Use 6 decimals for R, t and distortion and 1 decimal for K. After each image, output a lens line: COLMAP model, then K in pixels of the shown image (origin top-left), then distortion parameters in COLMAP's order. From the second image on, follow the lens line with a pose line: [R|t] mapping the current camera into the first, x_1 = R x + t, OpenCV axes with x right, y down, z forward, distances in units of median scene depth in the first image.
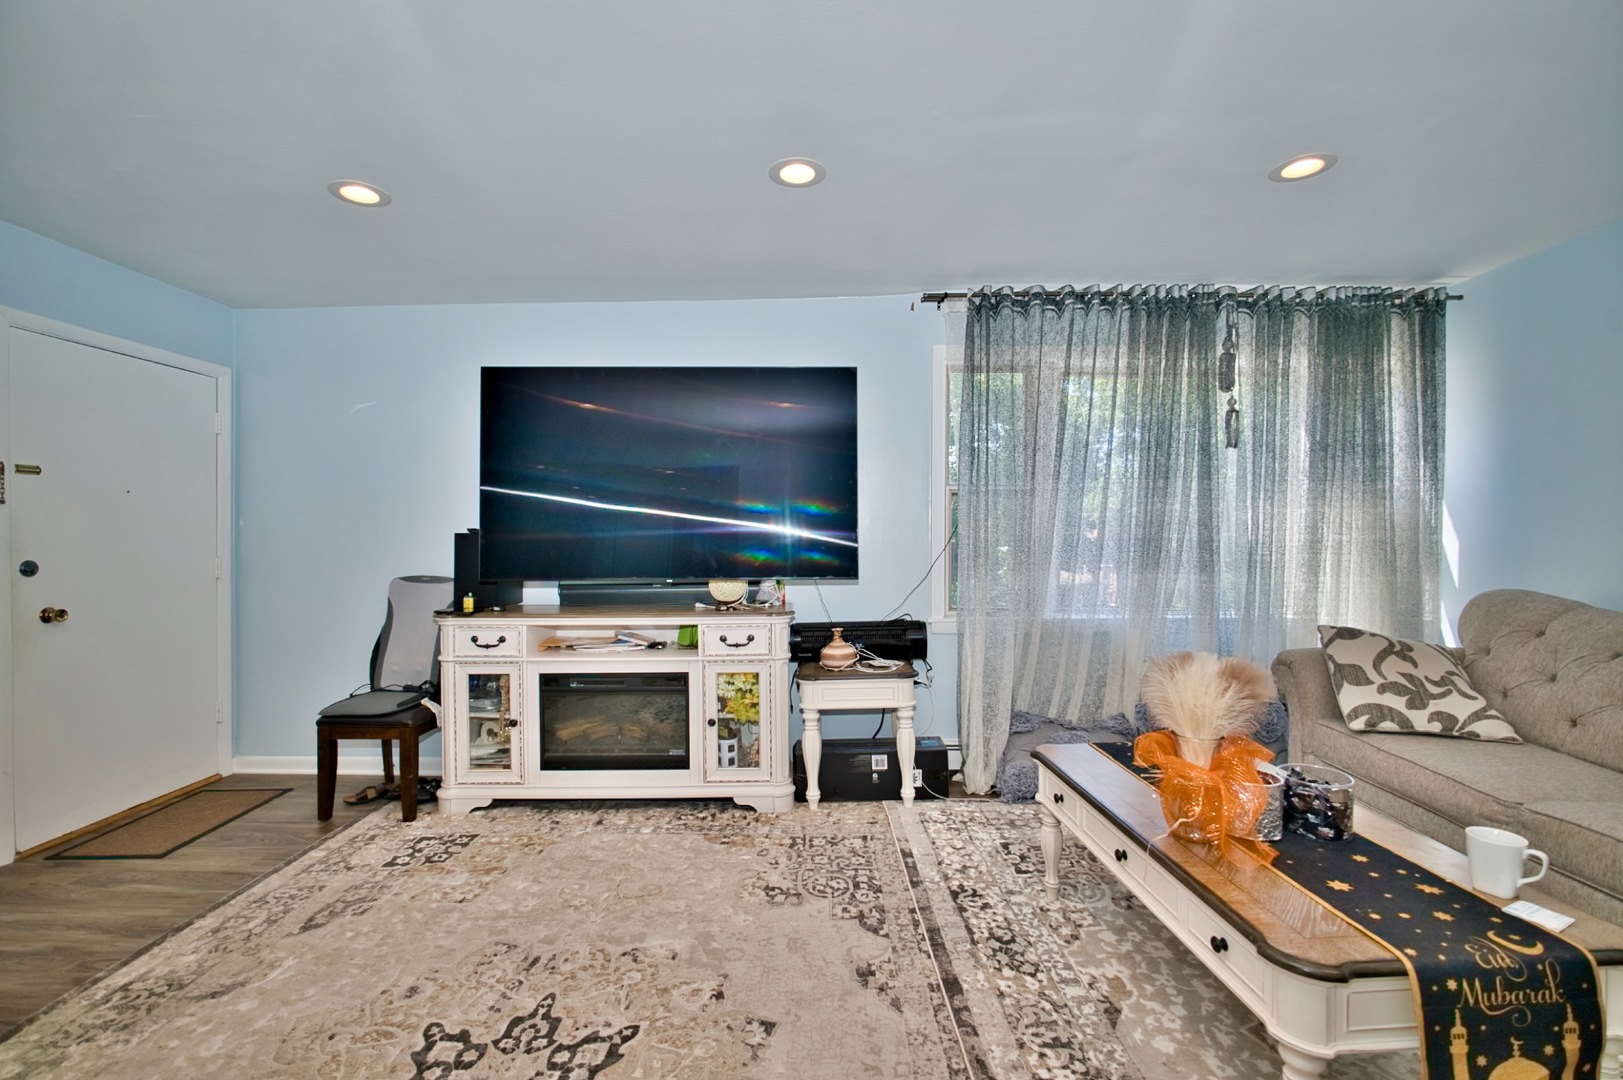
lens RADIAL K [[704.7, 0, 811.6], [0, 704.7, 541.7], [0, 0, 1]] dist [-0.023197, 0.006153]
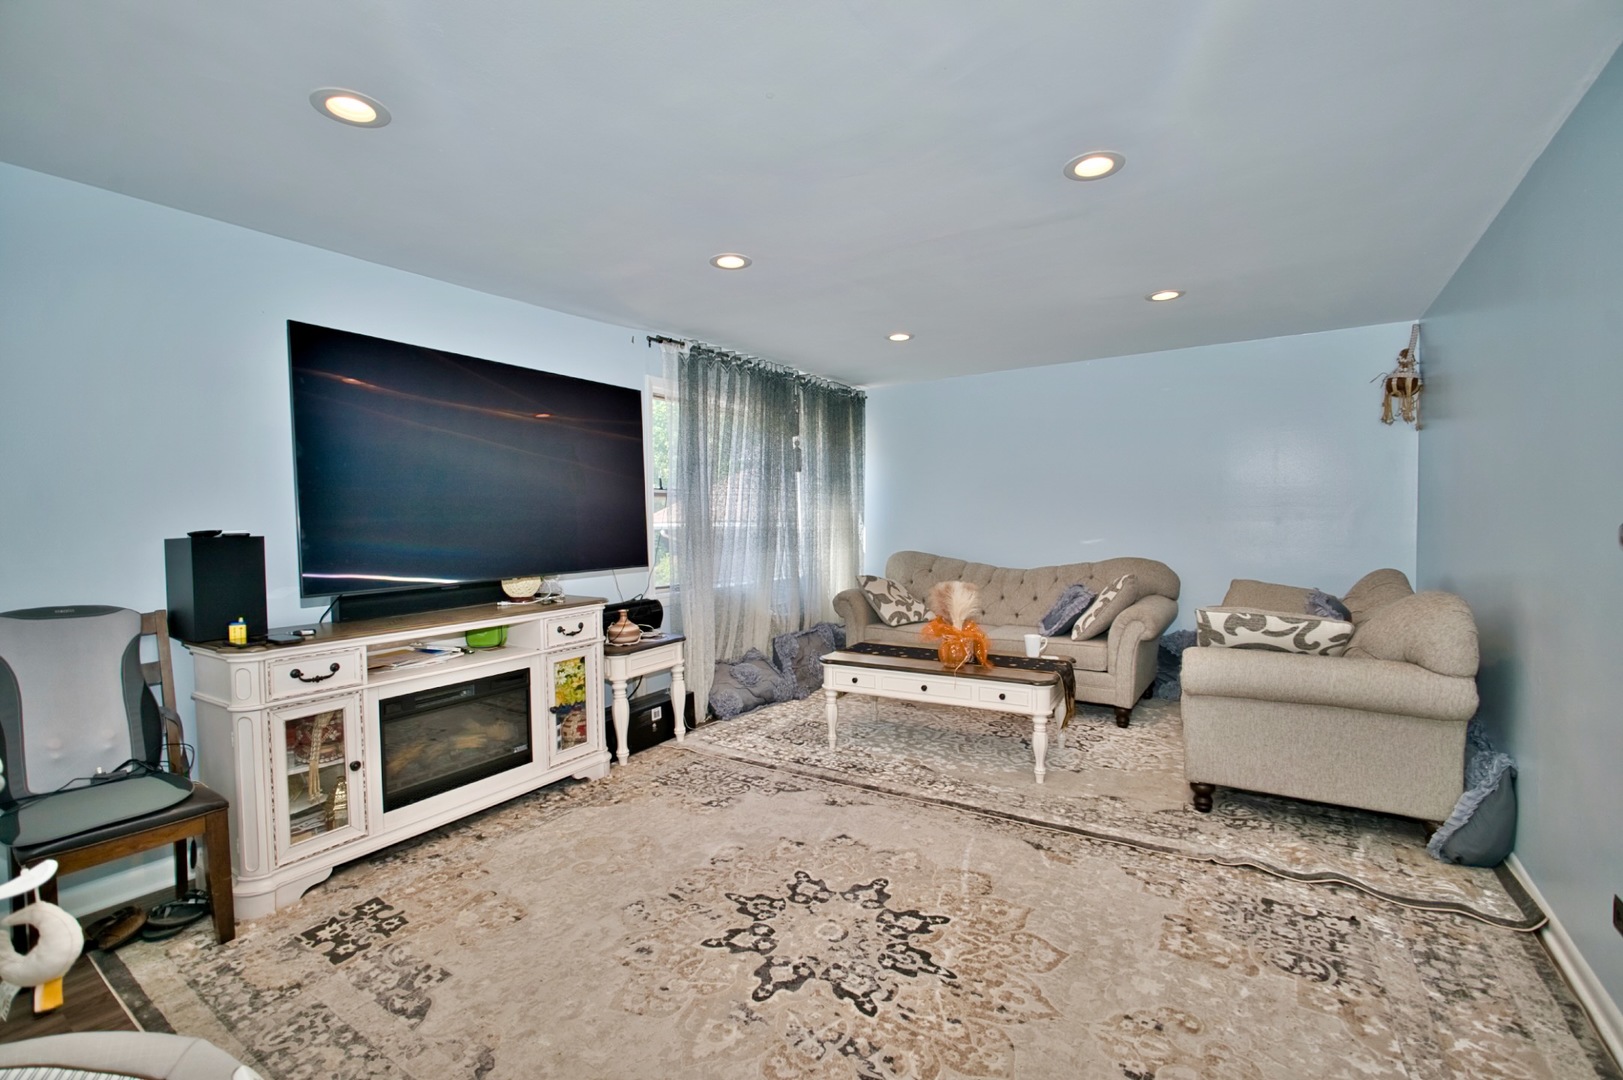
lens RADIAL K [[704.7, 0, 810.5], [0, 704.7, 541.3], [0, 0, 1]] dist [-0.023197, 0.006153]
pose [[0.541454, -0.030848, 0.840164, -0.890657], [0.019113, 0.999520, 0.024381, -0.015904], [-0.840513, 0.002857, 0.541784, 0.116122]]
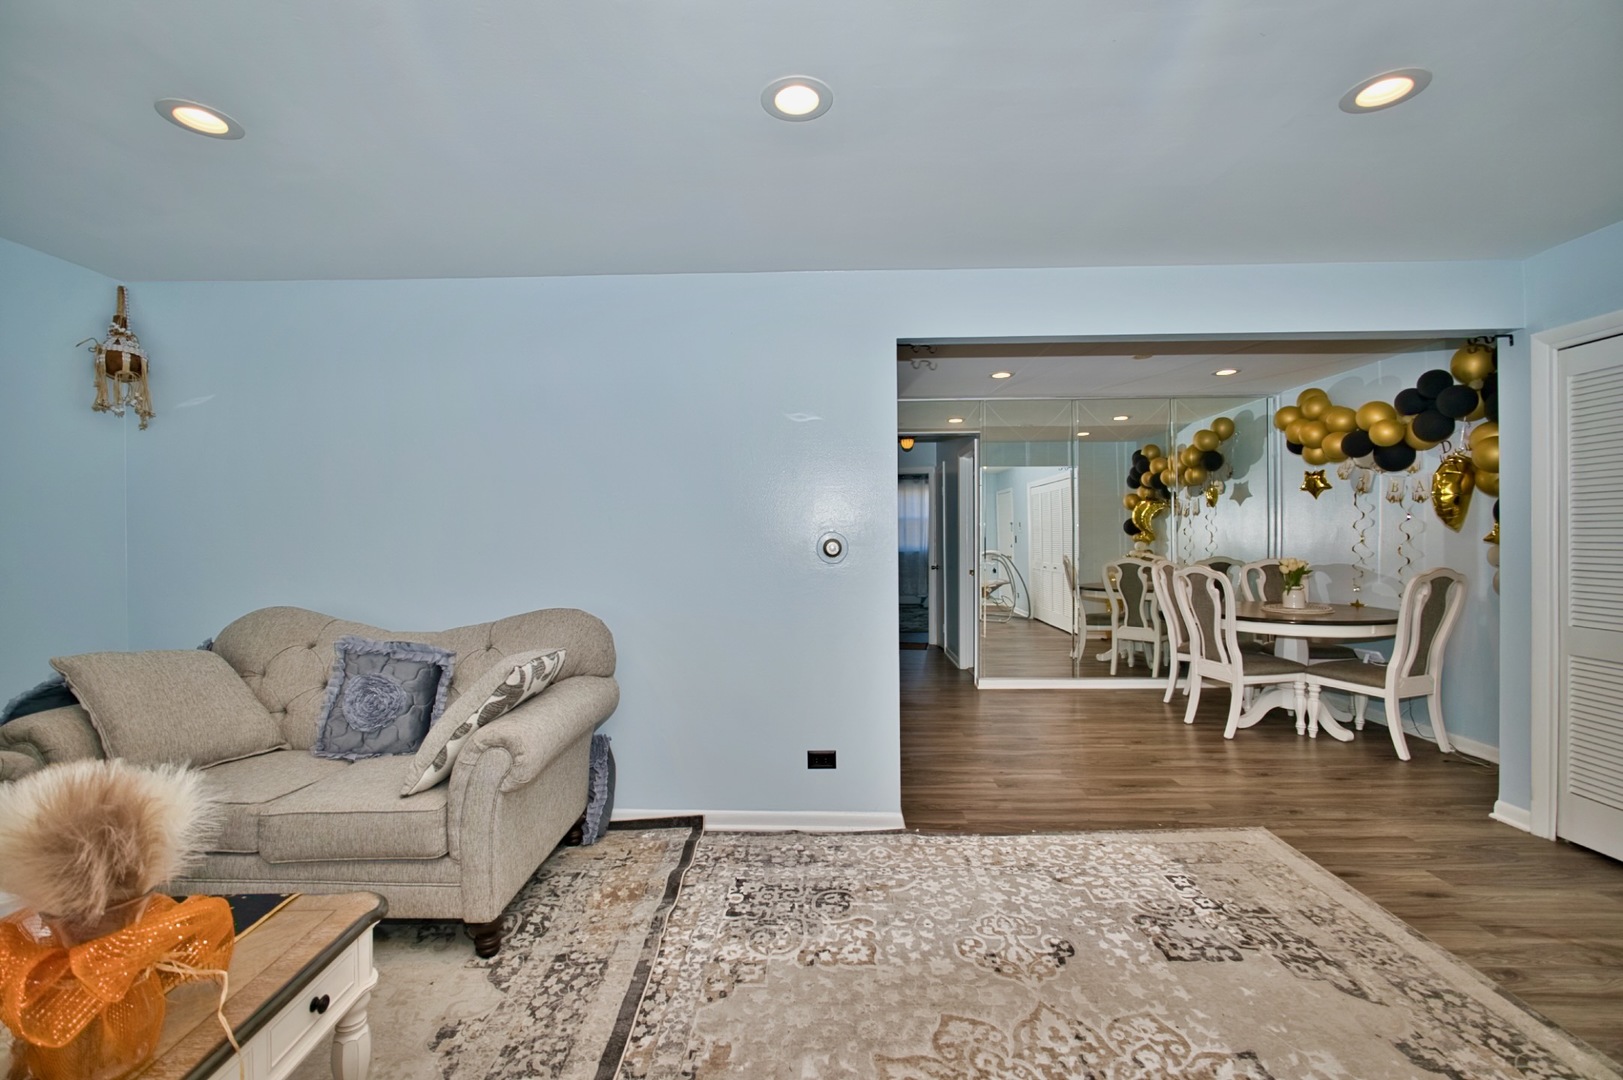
lens RADIAL K [[704.7, 0, 811.1], [0, 704.7, 541.8], [0, 0, 1]] dist [-0.023197, 0.006153]
pose [[-0.999923, 0.006115, 0.010779, -0.038708], [0.006287, 0.999853, 0.015982, -0.021800], [-0.010680, 0.016048, -0.999814, 0.934646]]
